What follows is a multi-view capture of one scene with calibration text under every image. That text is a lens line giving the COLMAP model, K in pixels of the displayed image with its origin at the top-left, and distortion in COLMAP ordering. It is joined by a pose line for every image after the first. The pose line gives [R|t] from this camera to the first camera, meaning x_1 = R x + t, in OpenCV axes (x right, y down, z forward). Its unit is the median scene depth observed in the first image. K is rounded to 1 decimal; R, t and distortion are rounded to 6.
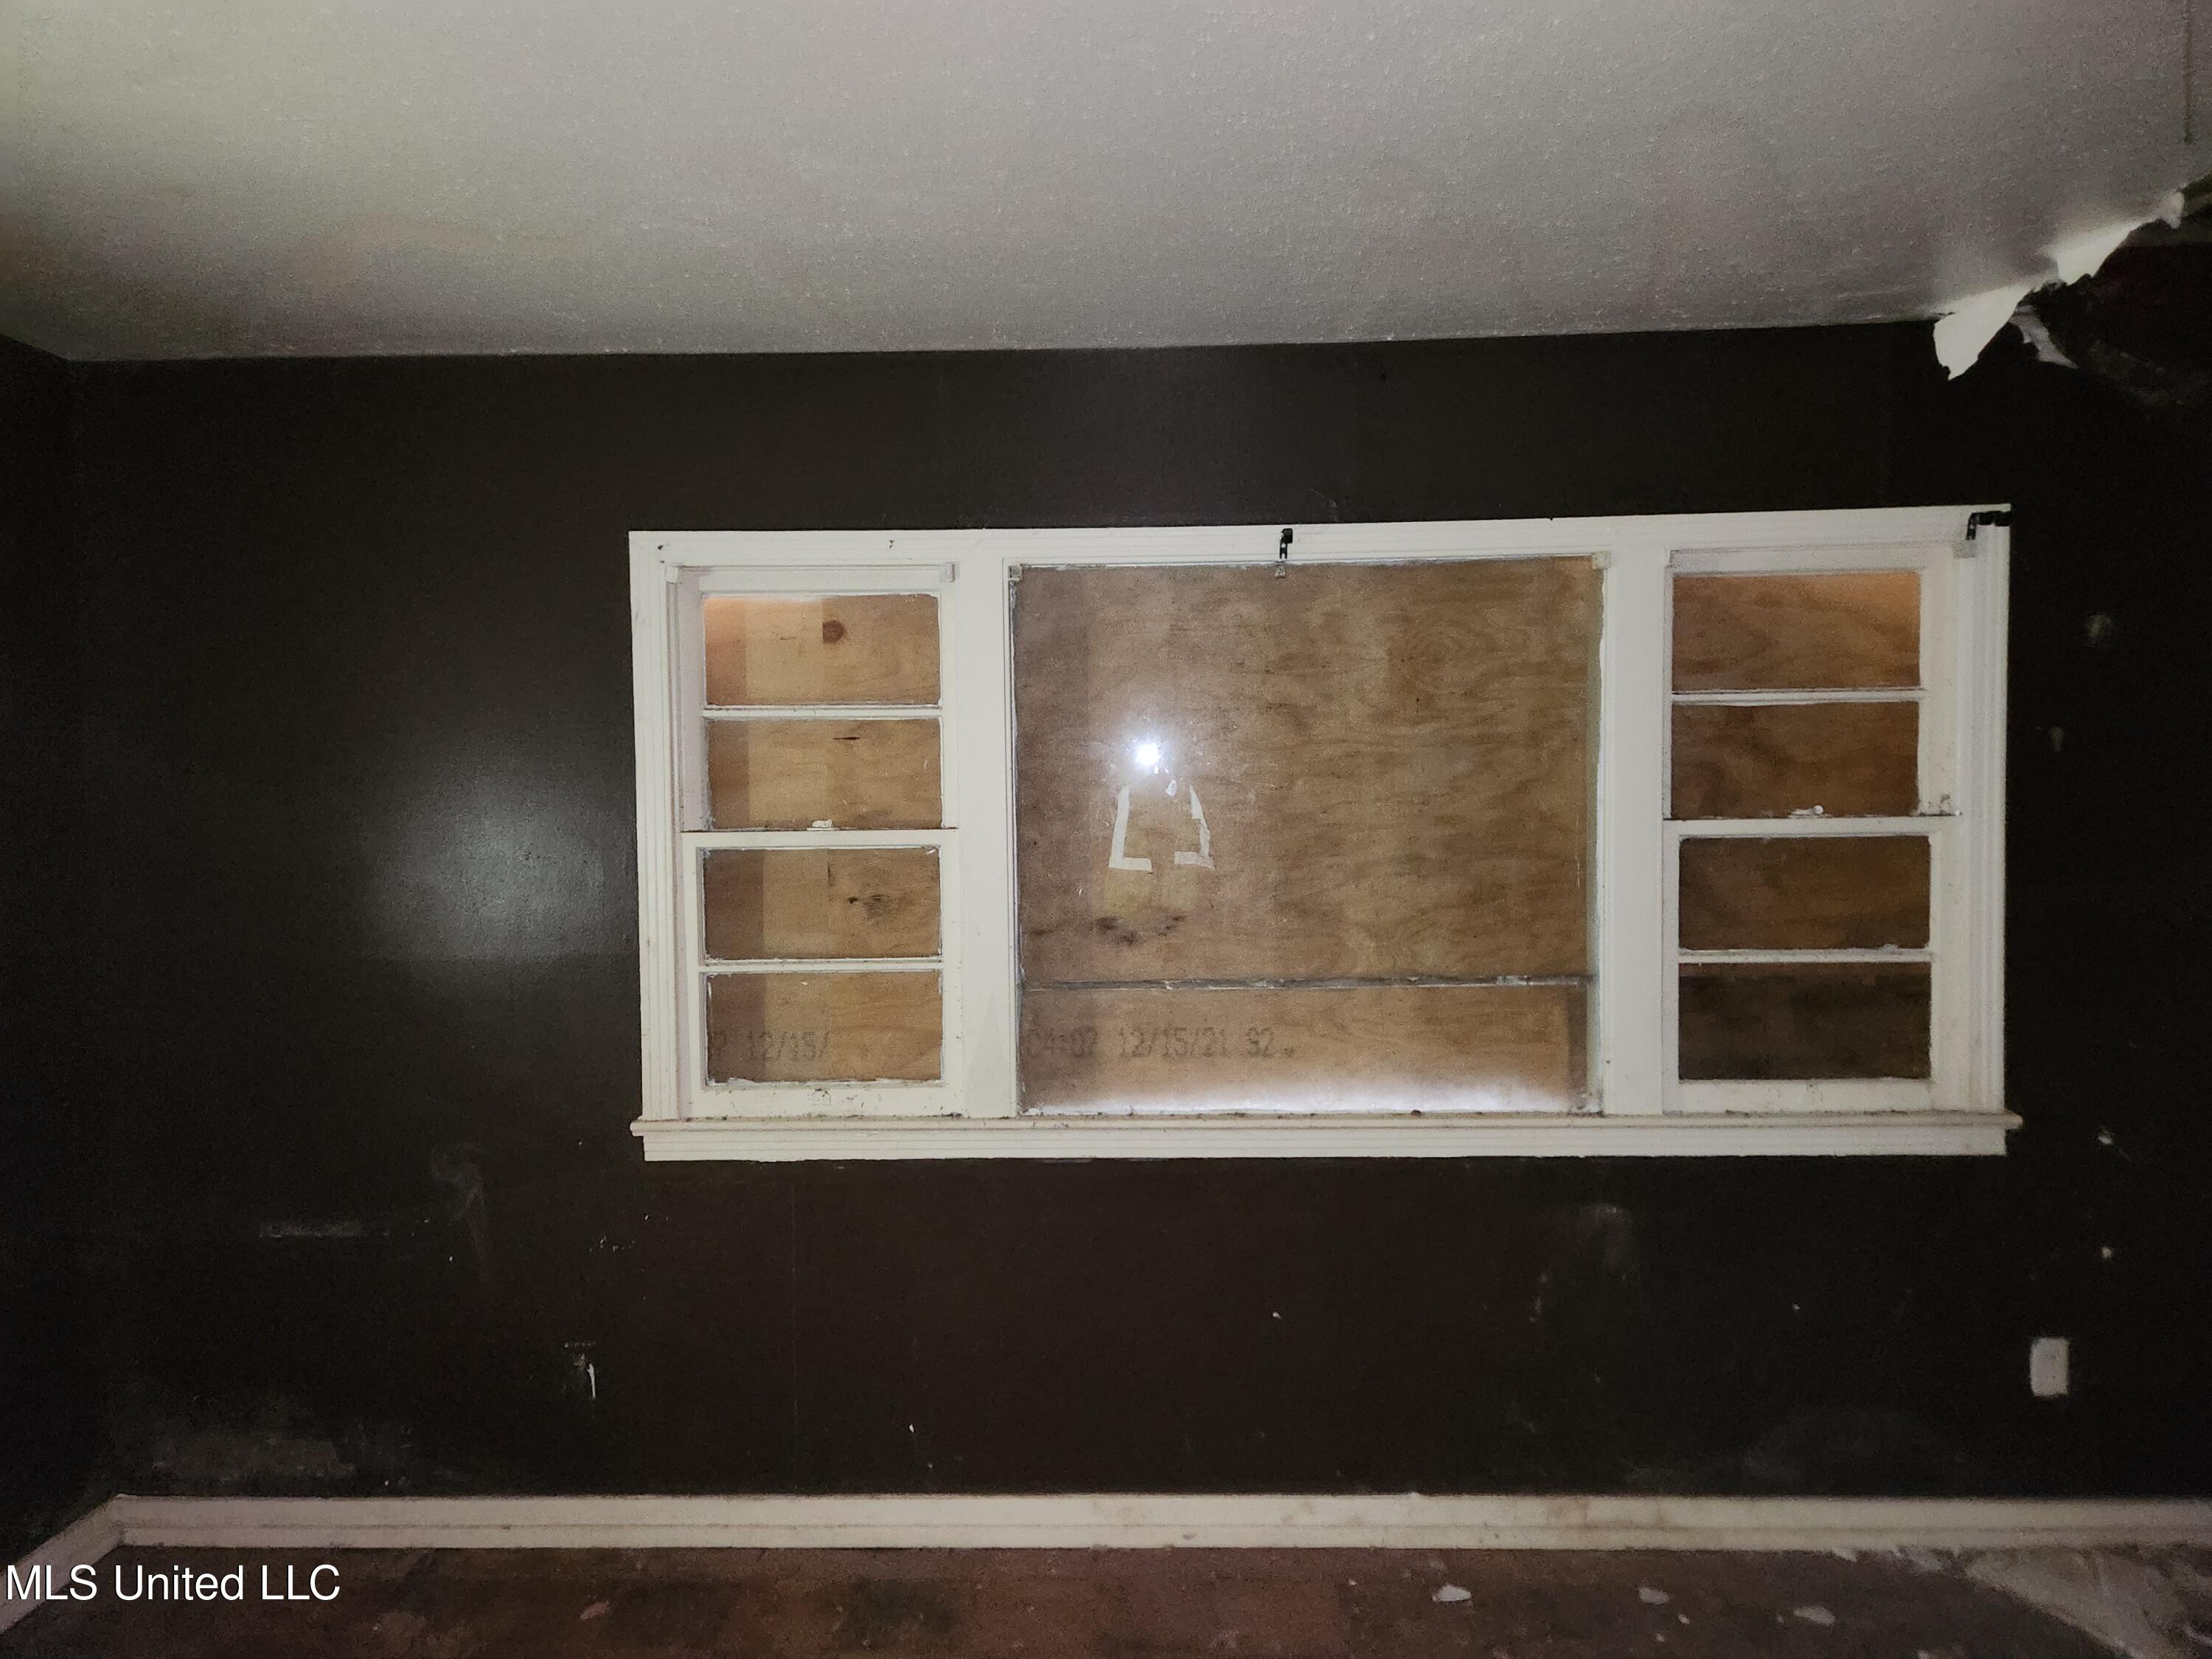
lens RADIAL K [[1541.6, 0, 1176.0], [0, 1541.6, 820.0], [0, 0, 1]] dist [0.084609, -0.078890]
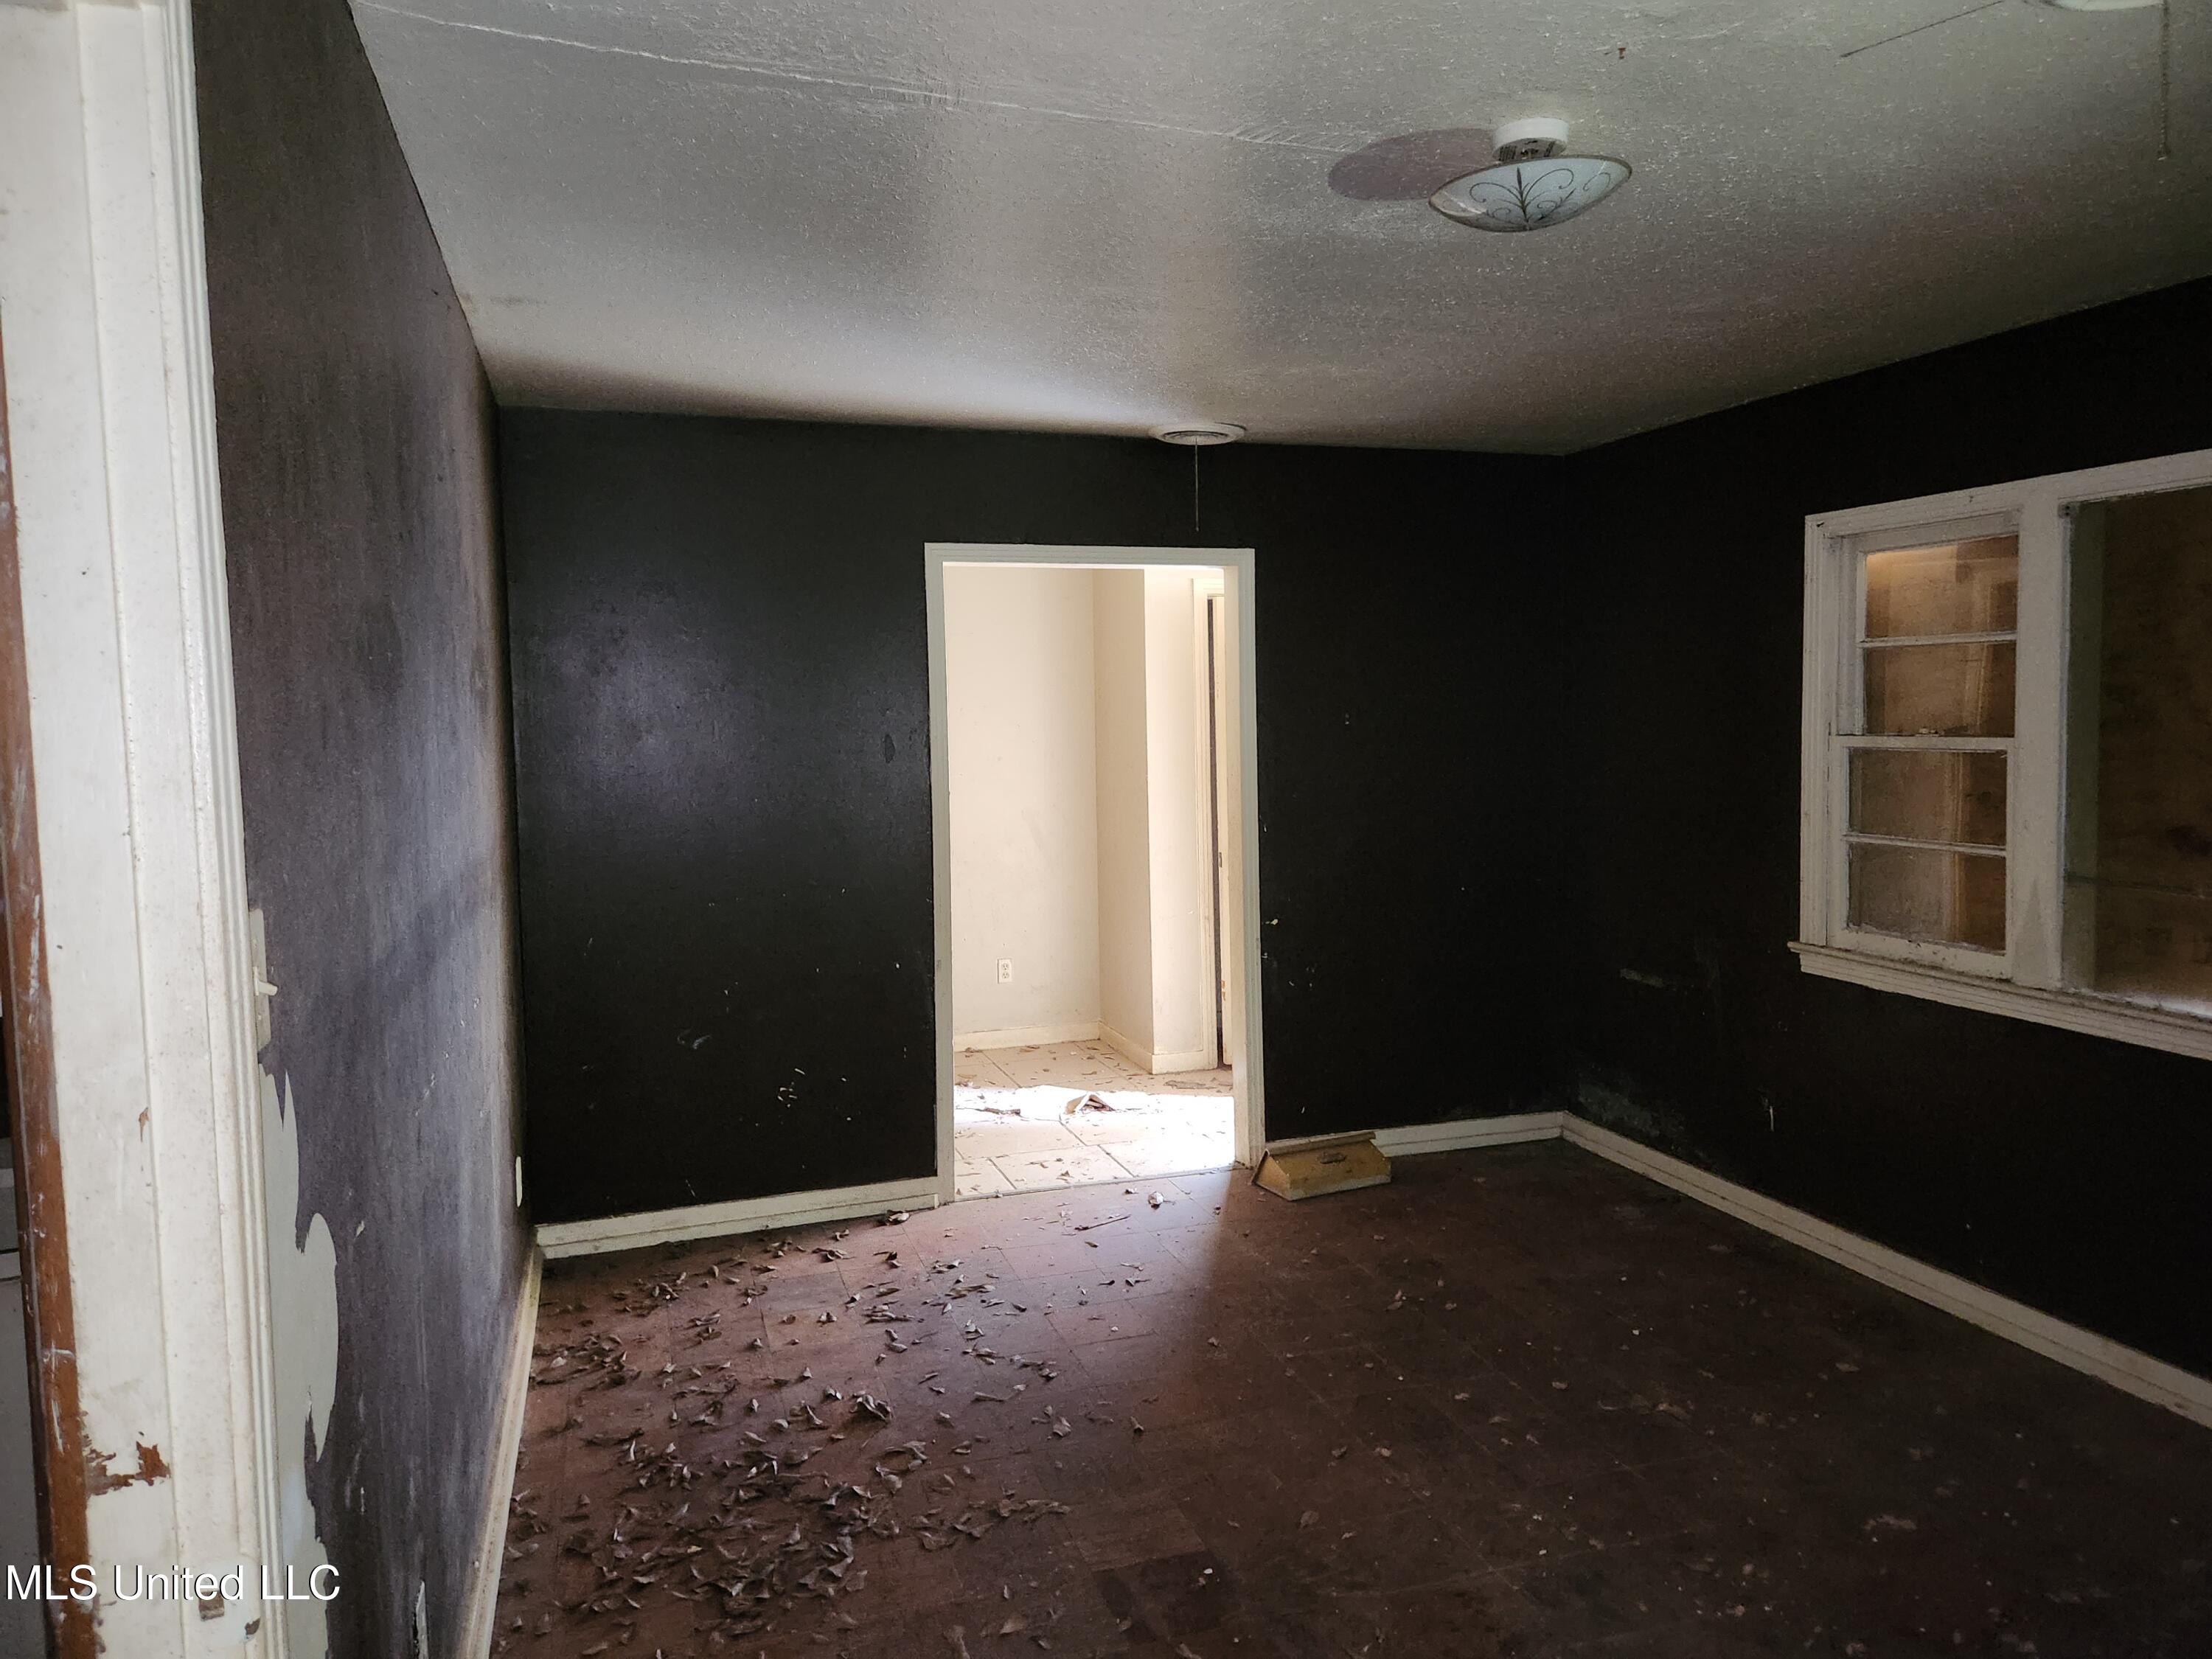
lens RADIAL K [[1482.7, 0, 1153.1], [0, 1482.7, 806.9], [0, 0, 1]] dist [0.076592, -0.073802]
pose [[0.376054, 0.069040, -0.924022, 0.659963], [-0.013643, 0.997525, 0.068980, -0.010769], [0.926497, -0.013333, 0.376065, -0.030707]]
